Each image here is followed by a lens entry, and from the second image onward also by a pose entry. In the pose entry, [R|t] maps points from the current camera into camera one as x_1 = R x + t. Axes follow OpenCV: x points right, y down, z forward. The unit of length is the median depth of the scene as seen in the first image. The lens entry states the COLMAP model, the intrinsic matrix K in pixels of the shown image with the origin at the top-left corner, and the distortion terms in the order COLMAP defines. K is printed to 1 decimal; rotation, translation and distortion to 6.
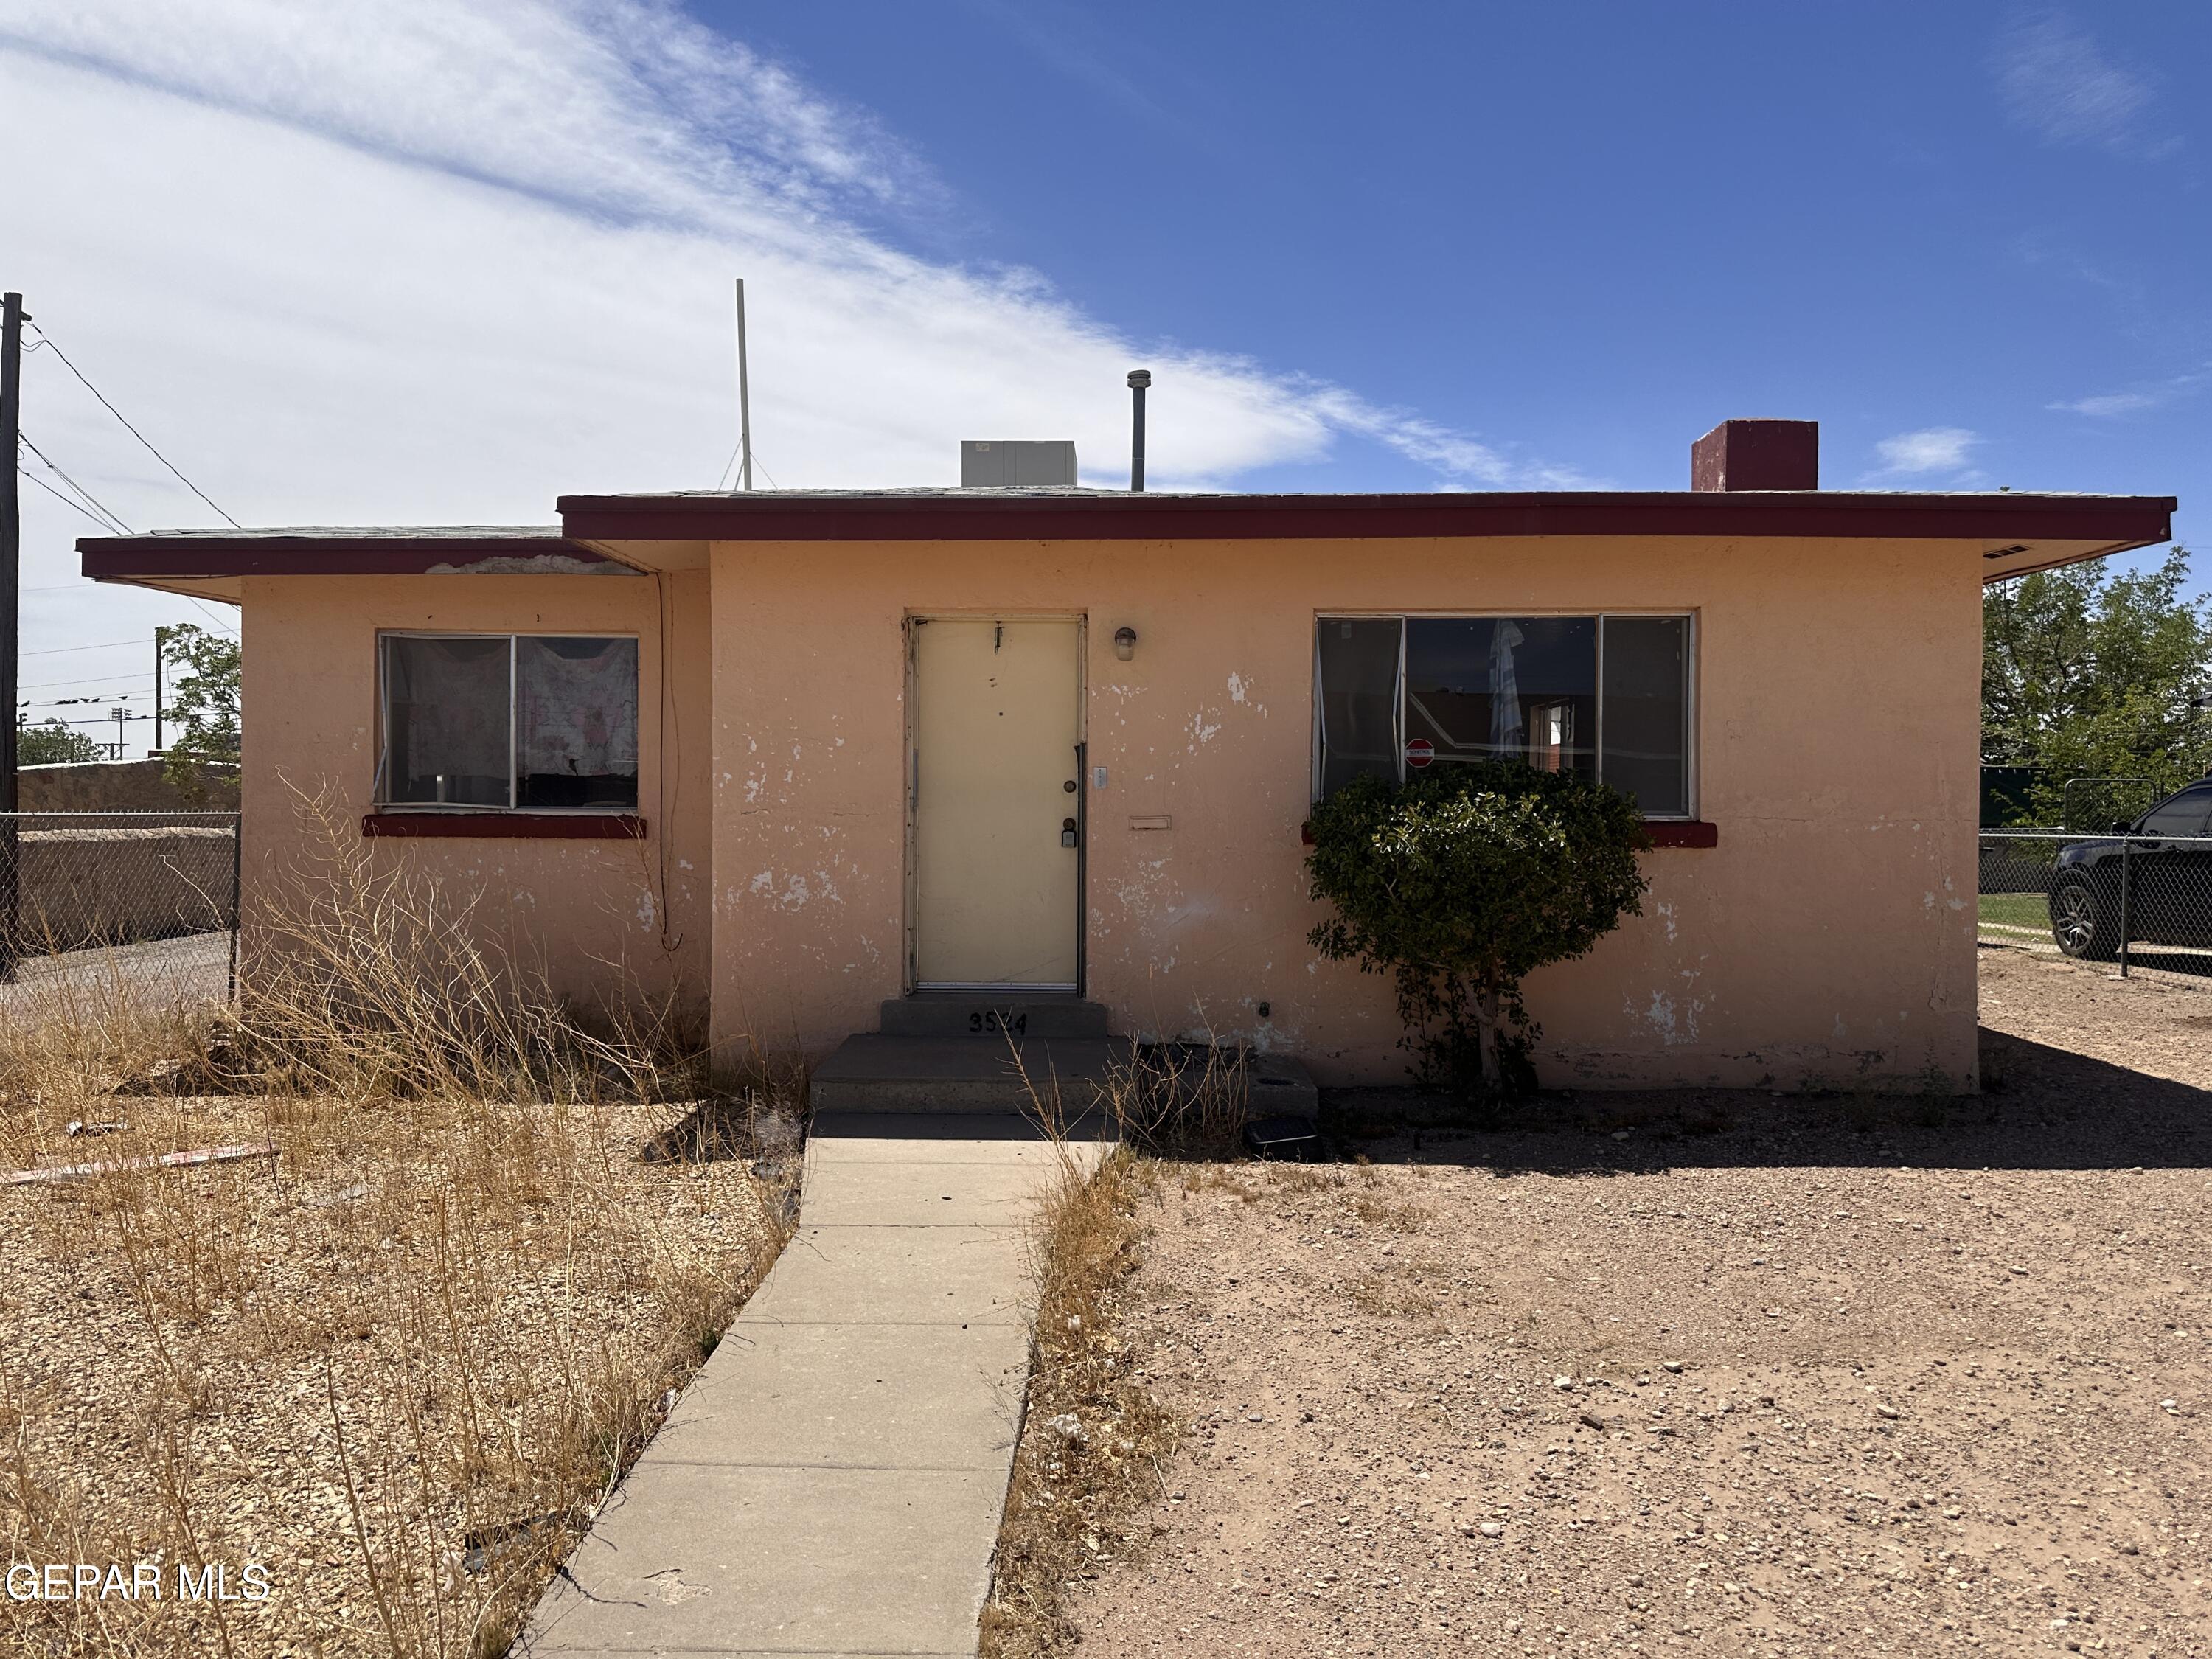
lens RADIAL K [[1587.0, 0, 1148.0], [0, 1587.0, 686.9], [0, 0, 1]] dist [0.046026, -0.048711]
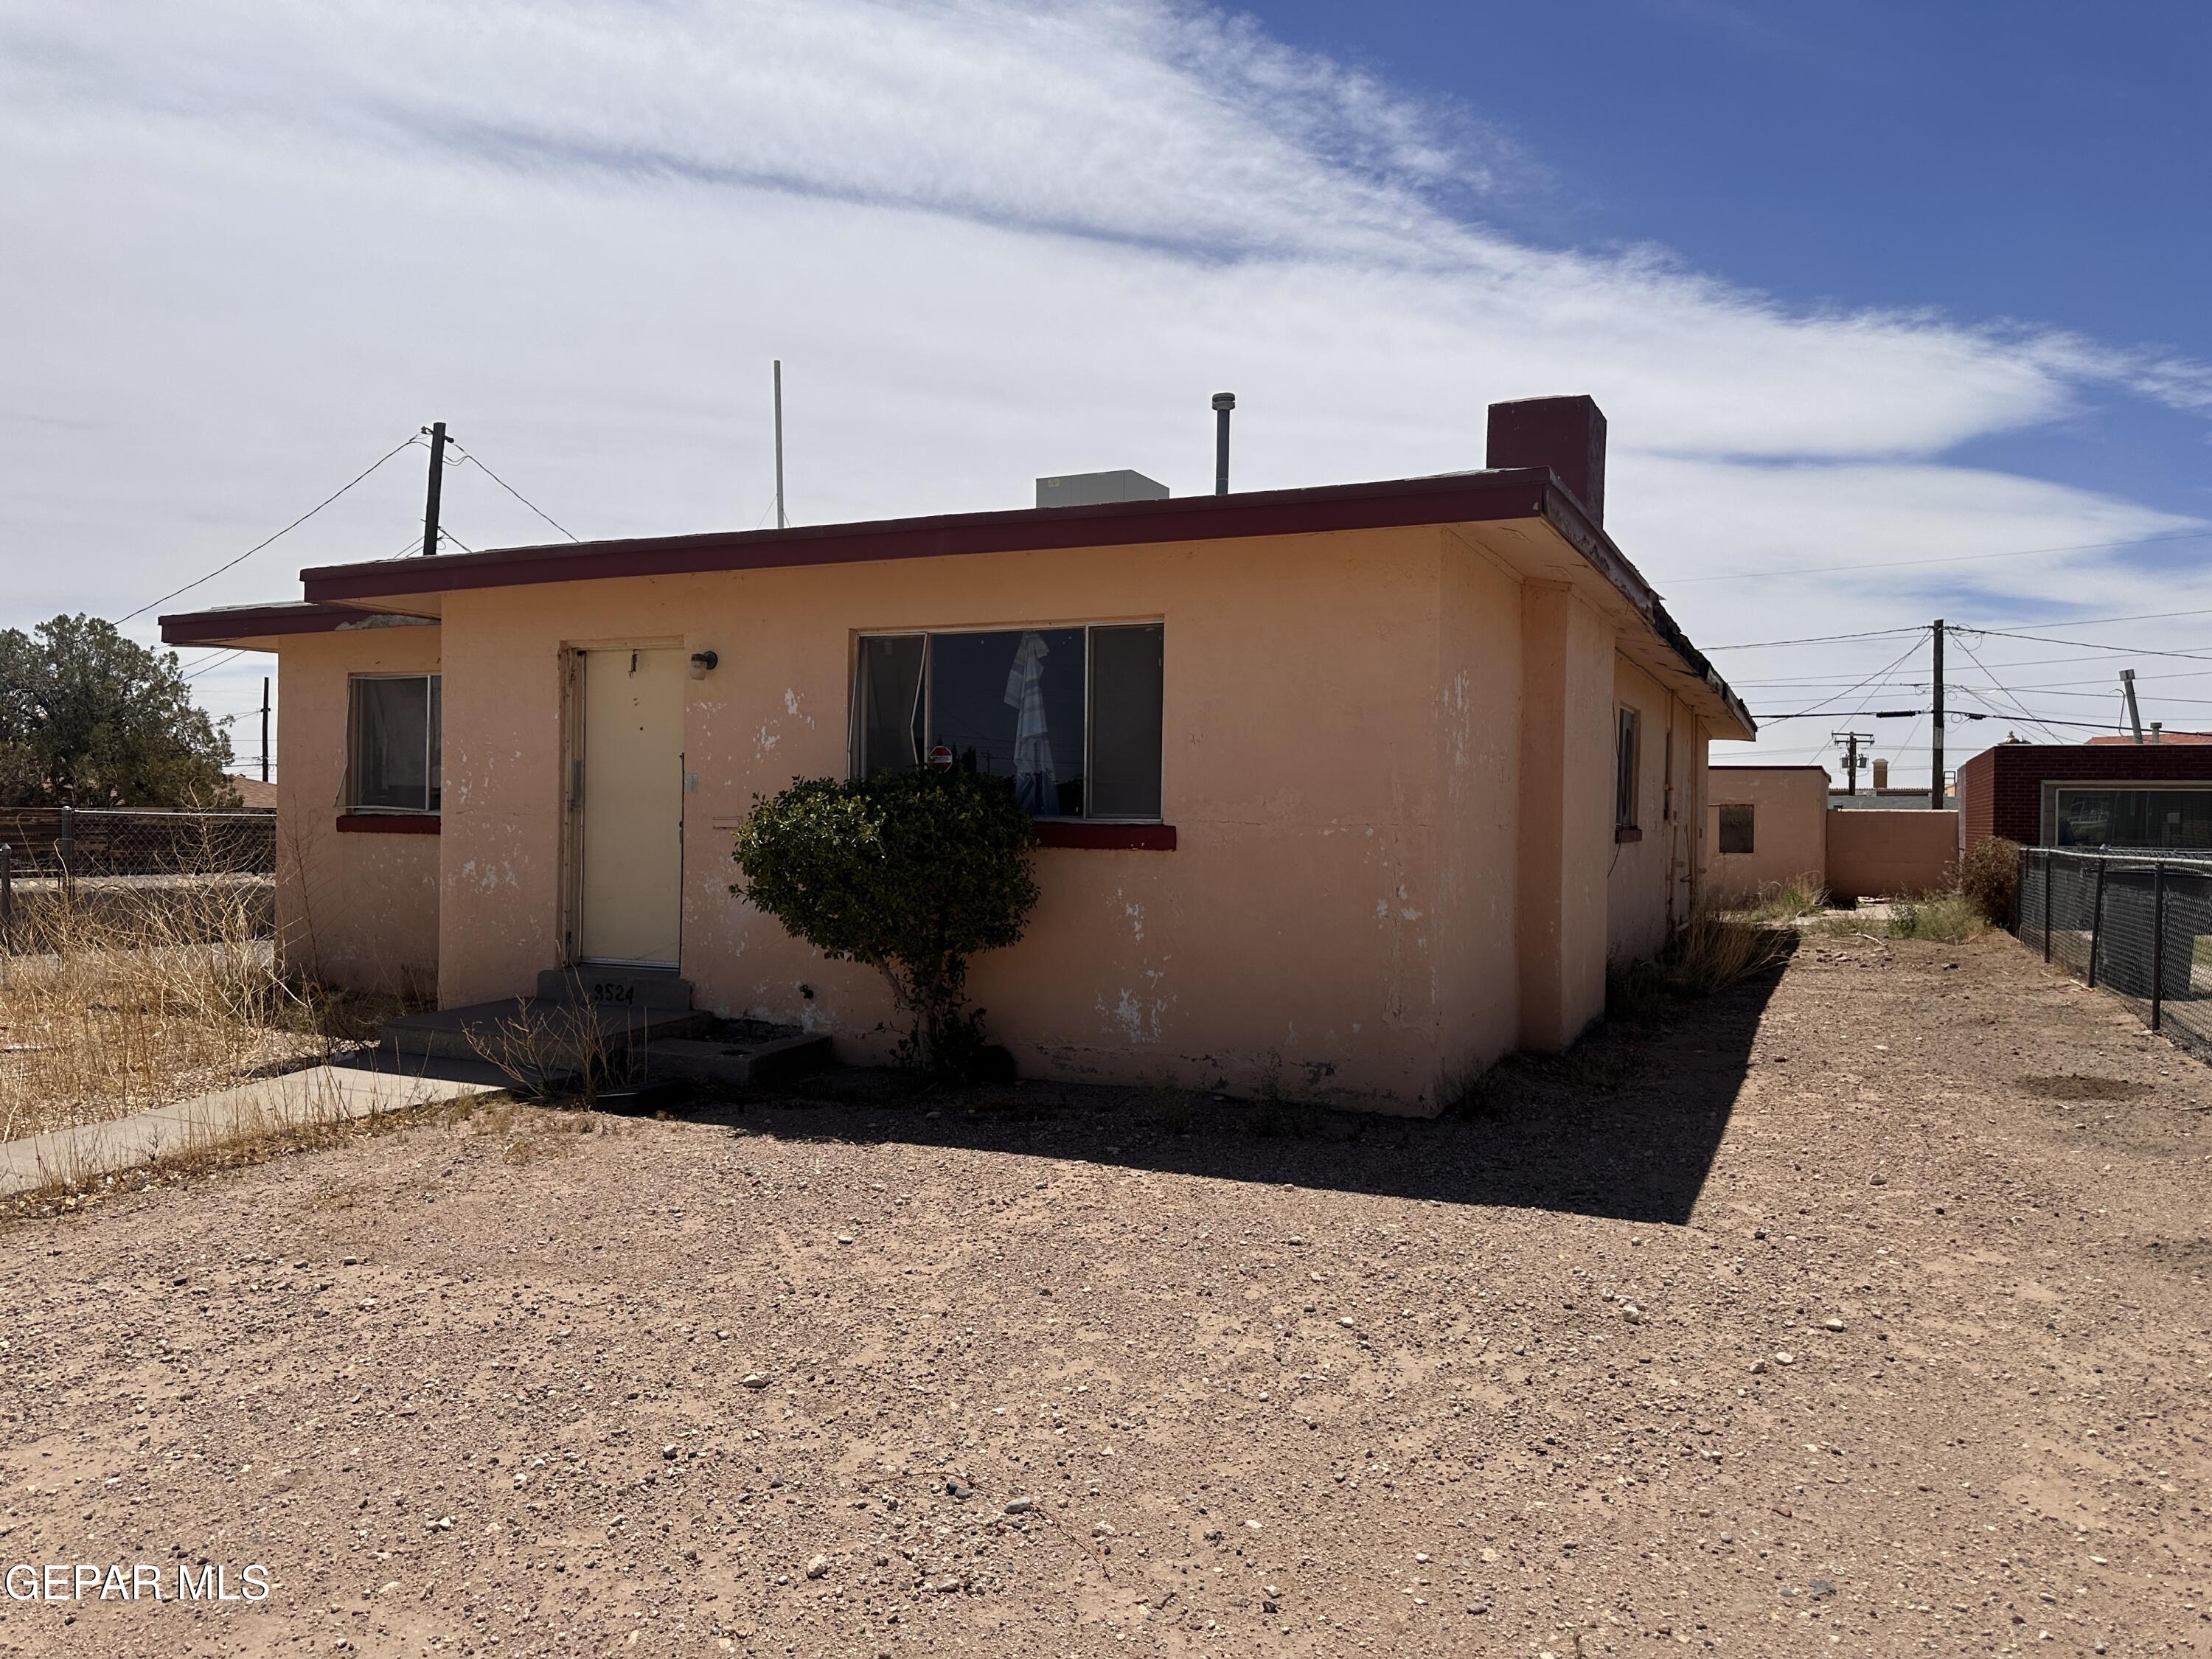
lens RADIAL K [[1587.0, 0, 1104.9], [0, 1587.0, 829.4], [0, 0, 1]] dist [0.046026, -0.048711]
pose [[0.911295, 0.007521, -0.411686, 0.682560], [0.024981, 0.996982, 0.073510, 0.012302], [0.410996, -0.077273, 0.908356, 0.079811]]
